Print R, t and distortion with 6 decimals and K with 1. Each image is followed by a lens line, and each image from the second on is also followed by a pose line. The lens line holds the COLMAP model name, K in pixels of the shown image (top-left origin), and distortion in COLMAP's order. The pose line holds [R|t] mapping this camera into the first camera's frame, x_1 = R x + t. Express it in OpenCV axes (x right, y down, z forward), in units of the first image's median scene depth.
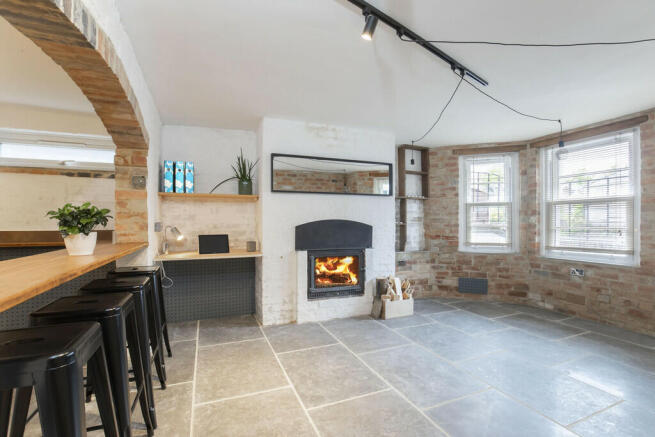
lens RADIAL K [[302.5, 0, 328.1], [0, 302.5, 222.4], [0, 0, 1]] dist [-0.033731, -0.000039]
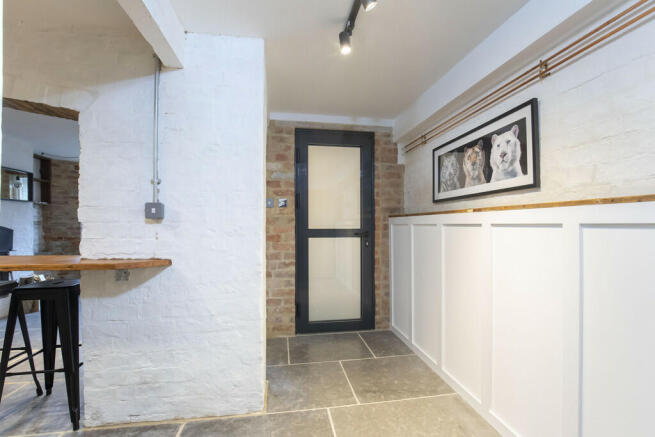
lens RADIAL K [[302.5, 0, 332.2], [0, 302.5, 223.7], [0, 0, 1]] dist [-0.033731, -0.000039]
pose [[0.206468, 0.001811, 0.978452, -0.514965], [-0.001166, 0.999998, -0.001605, -0.007886], [-0.978453, -0.000809, 0.206469, -0.244391]]
